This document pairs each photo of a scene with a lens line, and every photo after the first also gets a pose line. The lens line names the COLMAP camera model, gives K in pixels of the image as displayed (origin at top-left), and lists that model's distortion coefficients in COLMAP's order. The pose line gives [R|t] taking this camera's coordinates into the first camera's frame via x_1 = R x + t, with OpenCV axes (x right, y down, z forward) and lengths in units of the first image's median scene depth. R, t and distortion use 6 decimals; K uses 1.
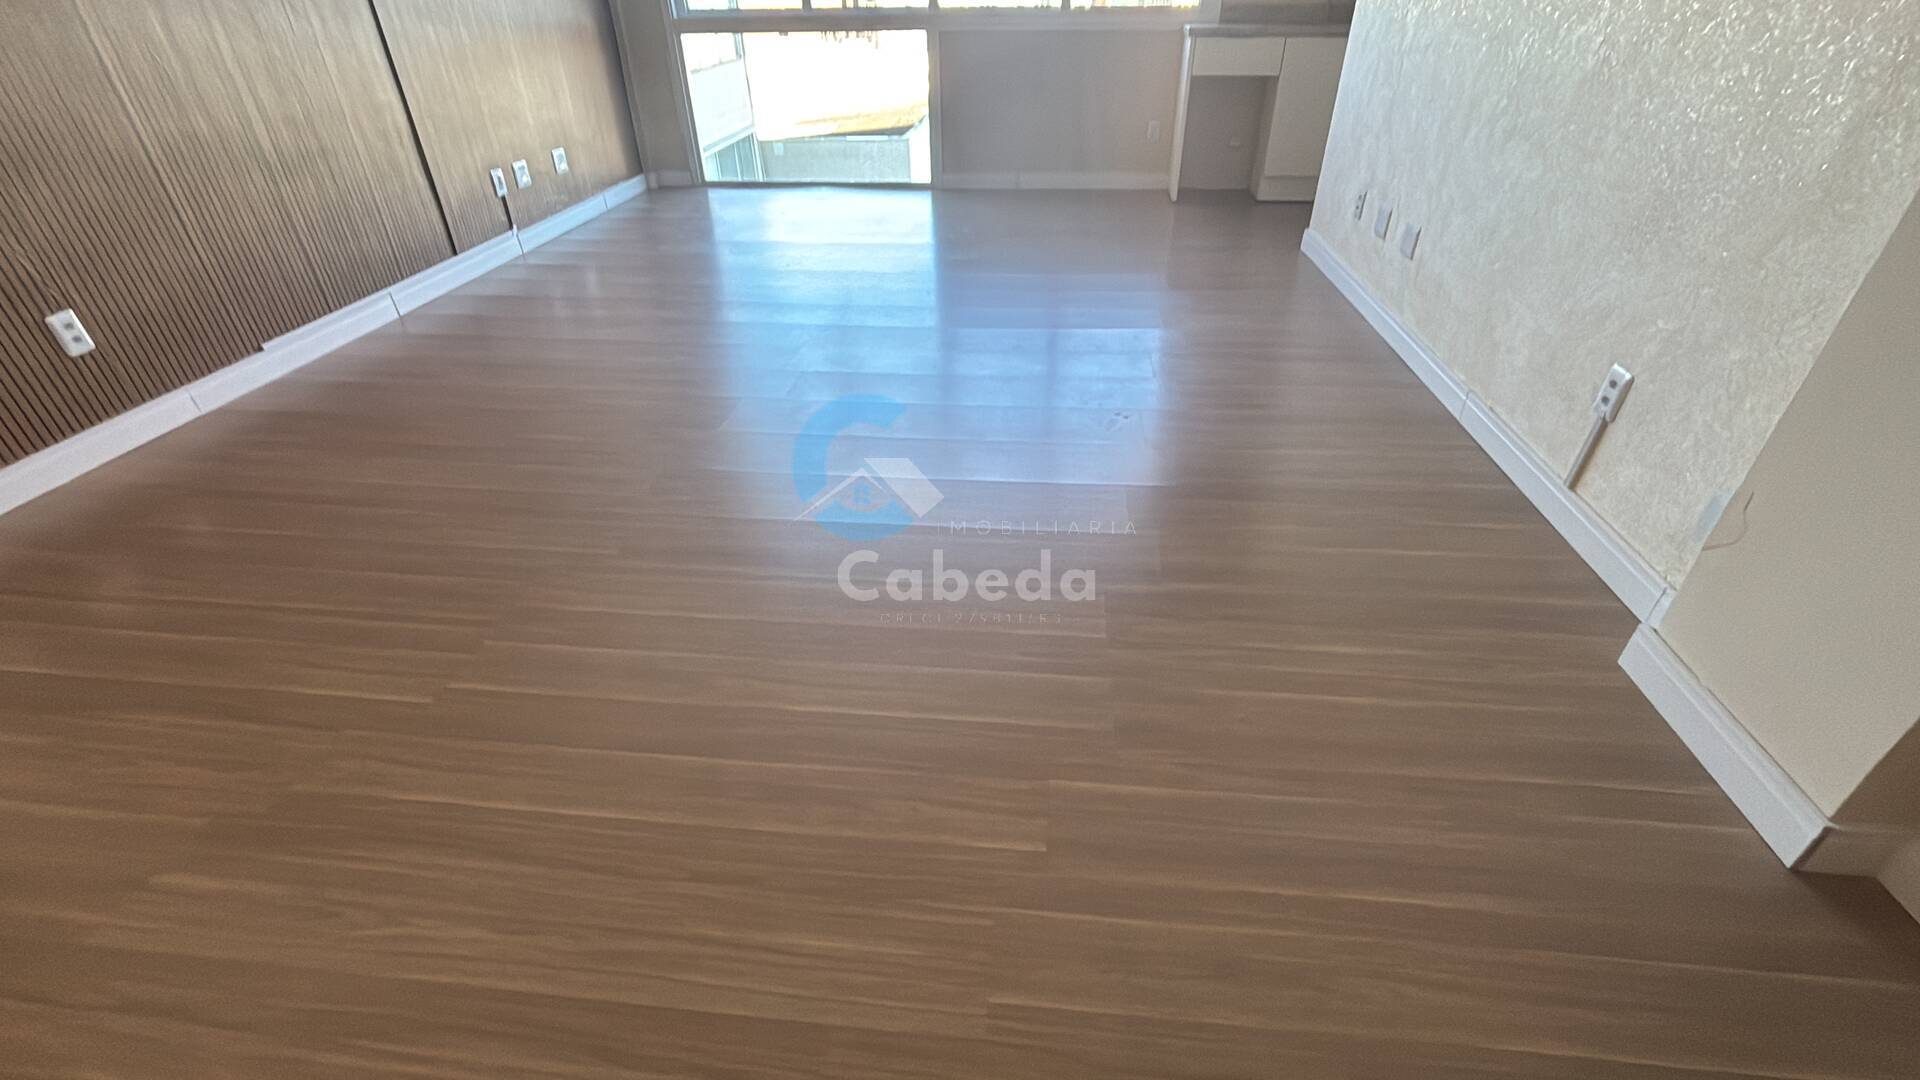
lens RADIAL K [[826.8, 0, 960.0], [0, 826.8, 540.0], [0, 0, 1]] dist [0.000119, -0.000126]
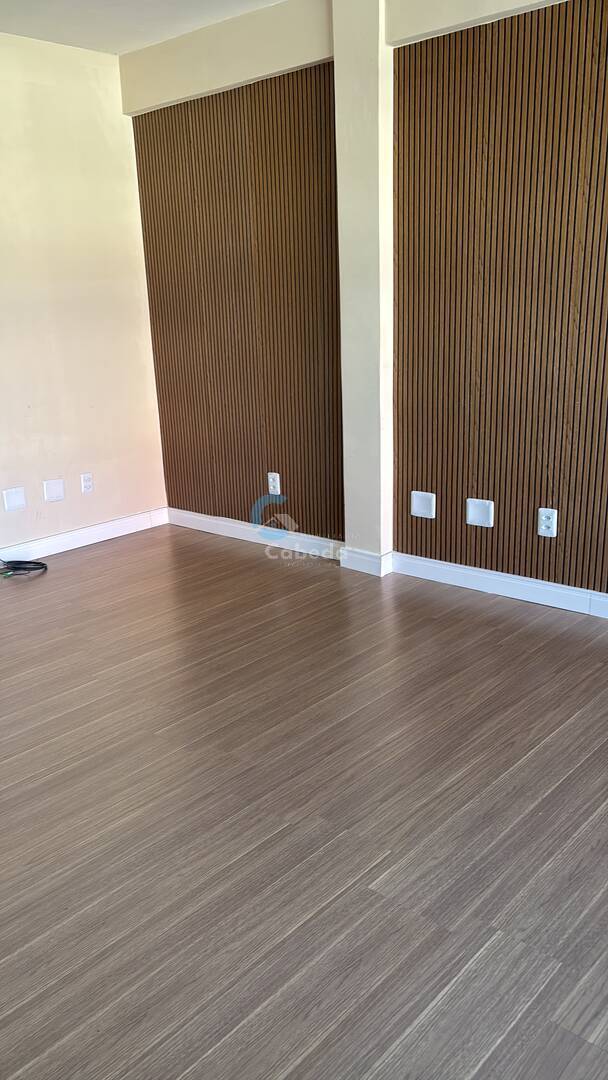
lens RADIAL K [[846.5, 0, 290.4], [0, 846.5, 565.0], [0, 0, 1]] dist [0.028494, -0.002319]
pose [[-0.589427, 0.265198, -0.763050, 0.334526], [-0.412346, 0.713482, 0.566492, -0.848639], [0.694655, 0.648547, -0.311193, 1.195520]]
